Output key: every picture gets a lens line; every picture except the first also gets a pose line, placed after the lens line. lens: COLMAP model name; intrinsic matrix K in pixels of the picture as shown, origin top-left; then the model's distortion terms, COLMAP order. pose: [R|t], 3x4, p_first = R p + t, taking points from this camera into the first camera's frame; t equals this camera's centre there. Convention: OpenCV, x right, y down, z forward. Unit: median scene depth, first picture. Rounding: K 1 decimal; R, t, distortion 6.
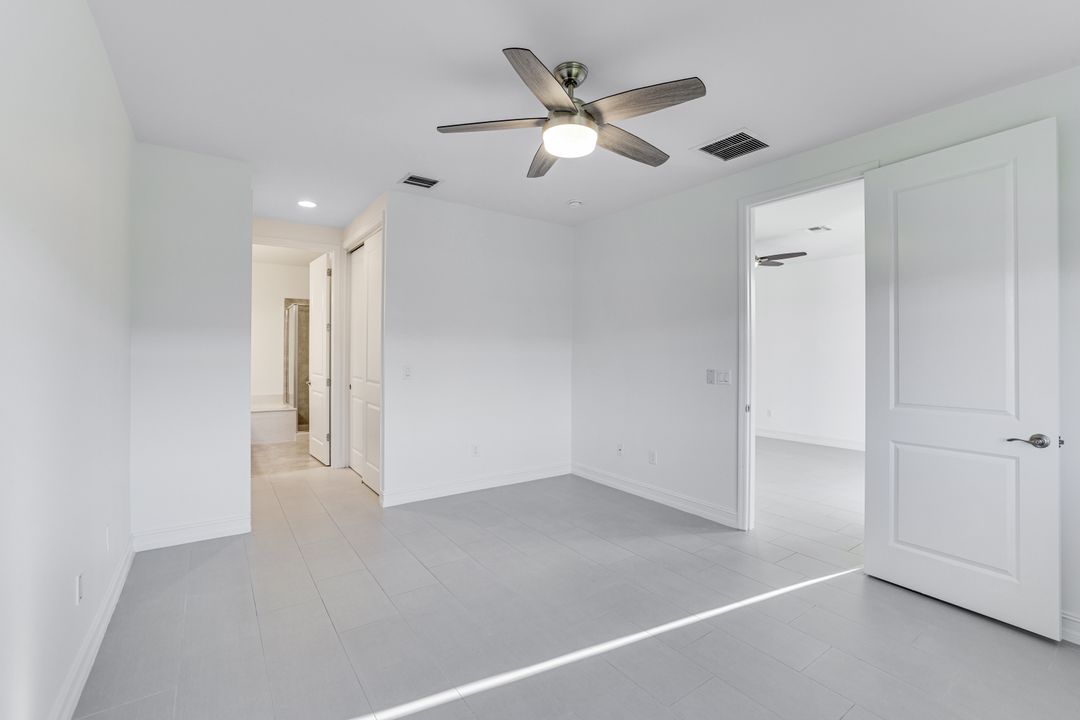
lens RADIAL K [[474.5, 0, 539.3], [0, 474.5, 350.9], [0, 0, 1]] dist [-0.012599, 0.000129]
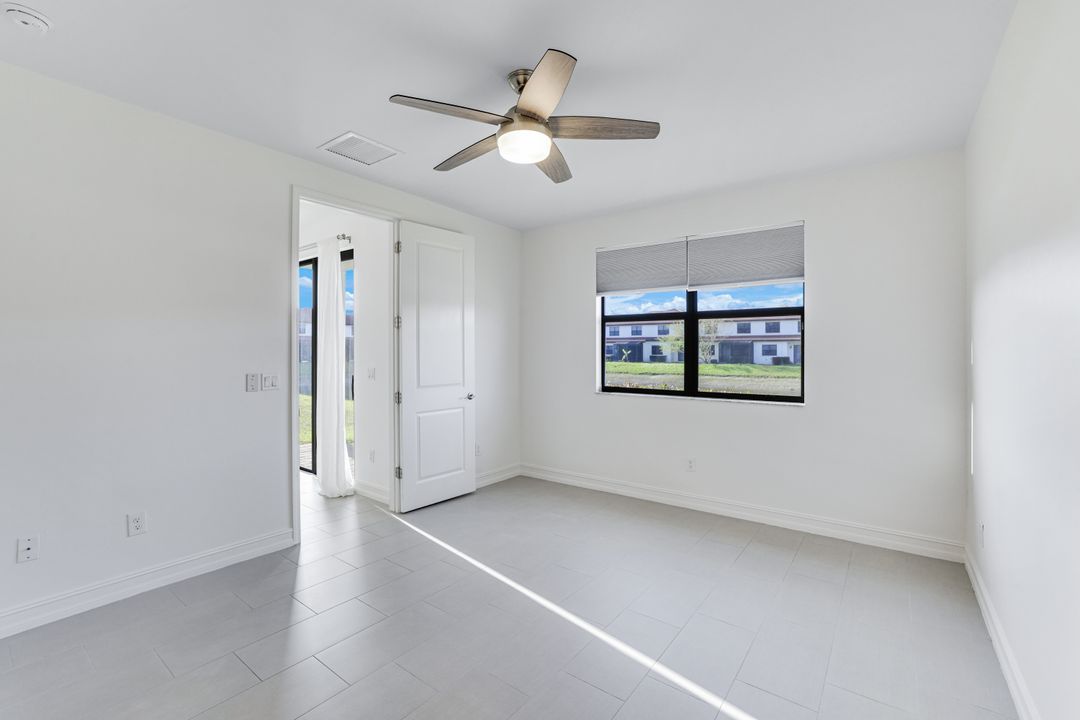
lens RADIAL K [[474.5, 0, 539.3], [0, 474.5, 350.9], [0, 0, 1]] dist [-0.012599, 0.000129]
pose [[-0.312345, -0.003717, 0.949962, -0.785676], [-0.005314, 0.999984, 0.002165, -0.006297], [-0.949954, -0.004371, -0.312359, 1.114991]]
